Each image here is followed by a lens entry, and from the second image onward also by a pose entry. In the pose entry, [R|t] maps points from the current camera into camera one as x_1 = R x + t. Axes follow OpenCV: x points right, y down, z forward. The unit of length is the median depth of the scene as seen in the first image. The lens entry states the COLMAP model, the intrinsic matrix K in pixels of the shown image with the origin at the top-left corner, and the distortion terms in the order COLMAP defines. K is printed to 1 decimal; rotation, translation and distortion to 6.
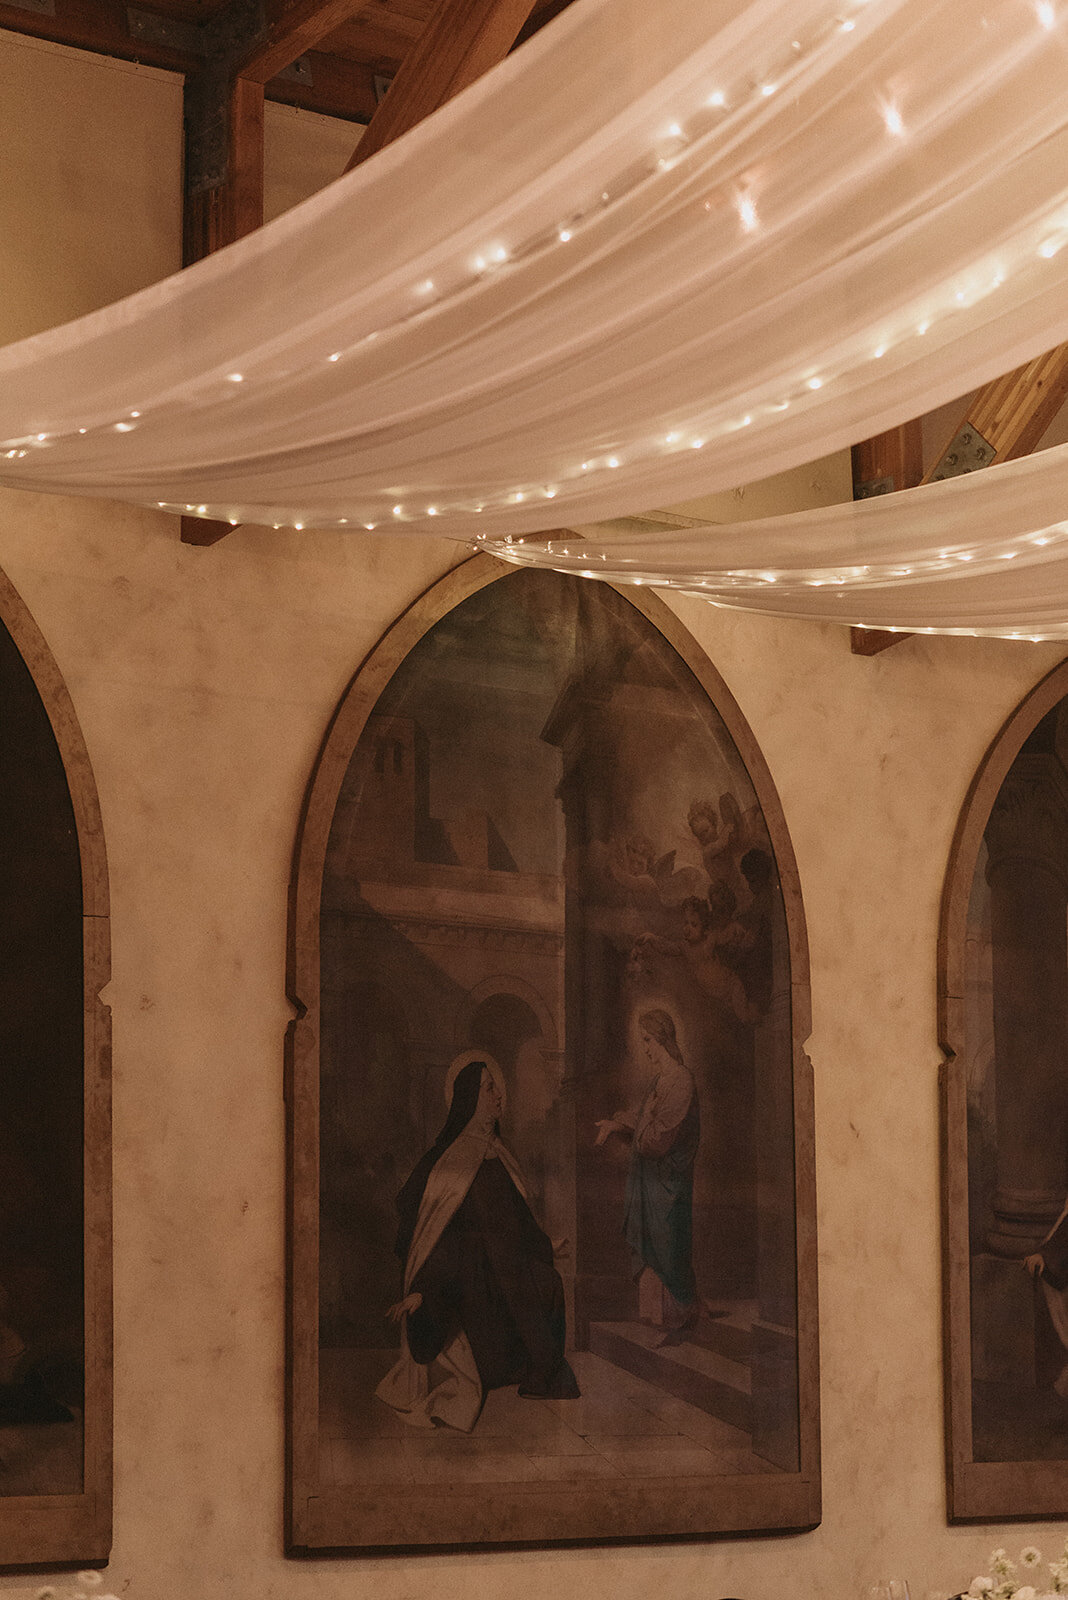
lens RADIAL K [[3841.0, 0, 534.0], [0, 3841.0, 800.0], [0, 0, 1]] dist [-0.002983, -0.709227]
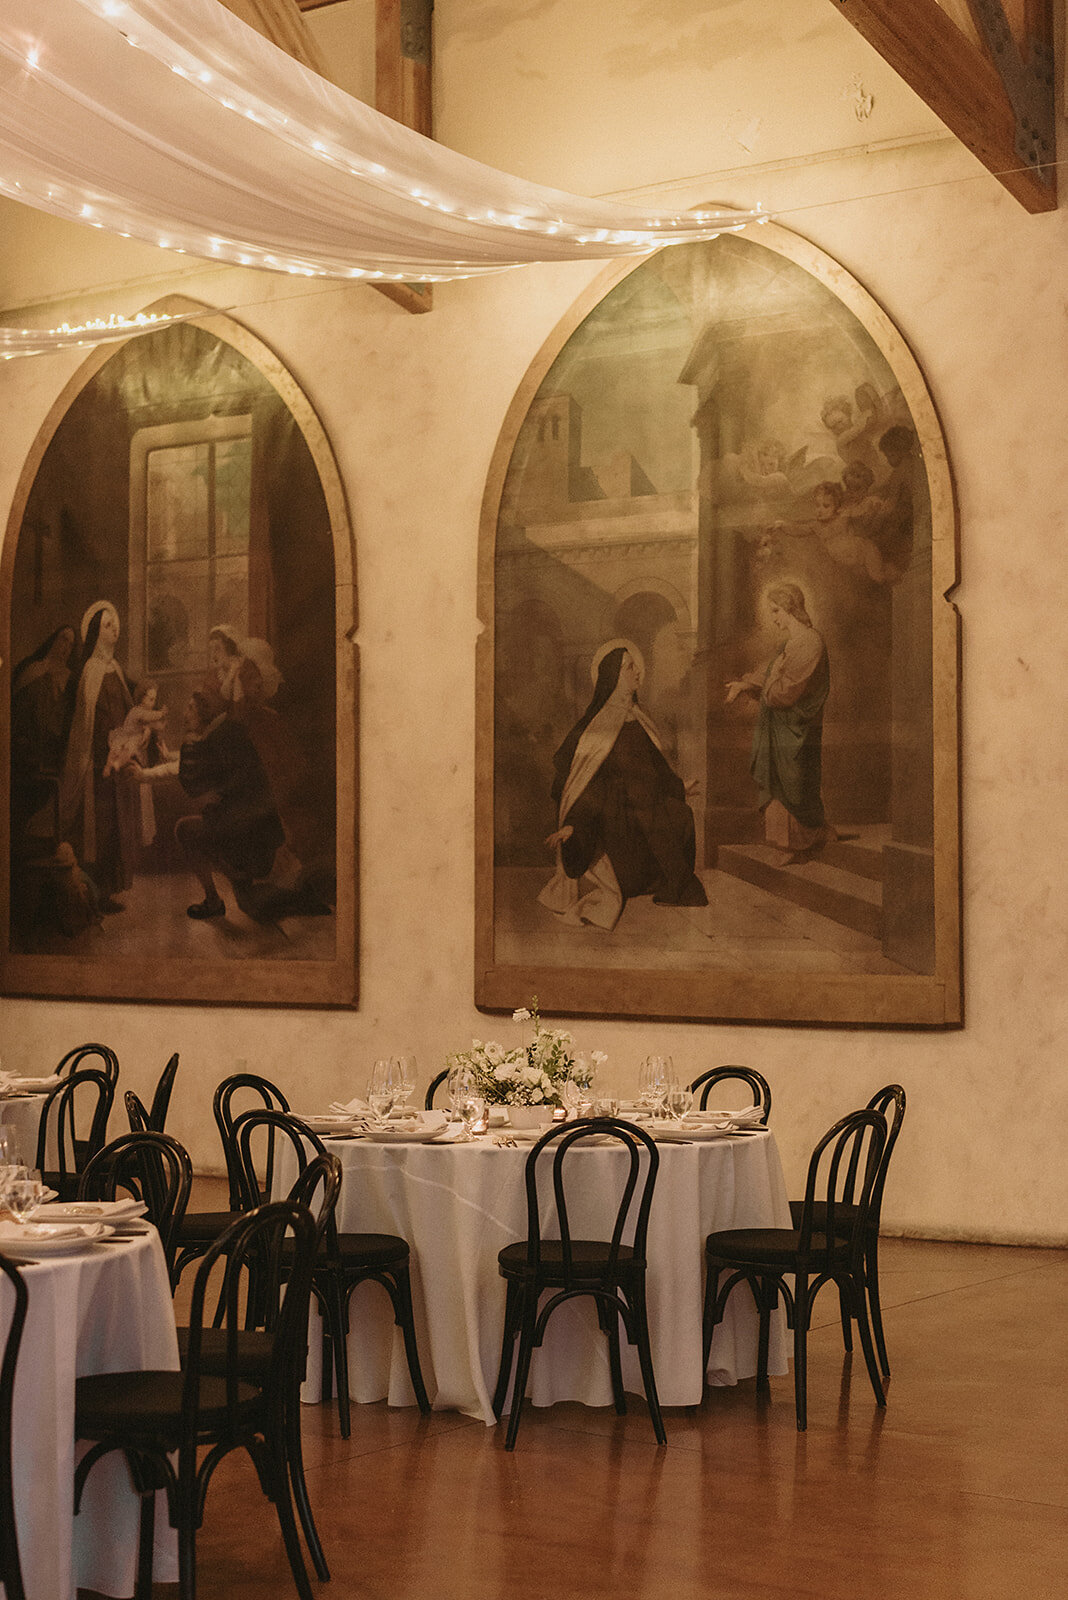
lens RADIAL K [[2585.9, 0, 534.0], [0, 2585.9, 800.0], [0, 0, 1]] dist [0.016809, 0.001994]
pose [[0.232078, -0.027297, -0.972314, 0.815648], [0.138309, 0.990375, 0.005209, 0.109047], [0.962814, -0.135688, 0.233620, 0.750828]]
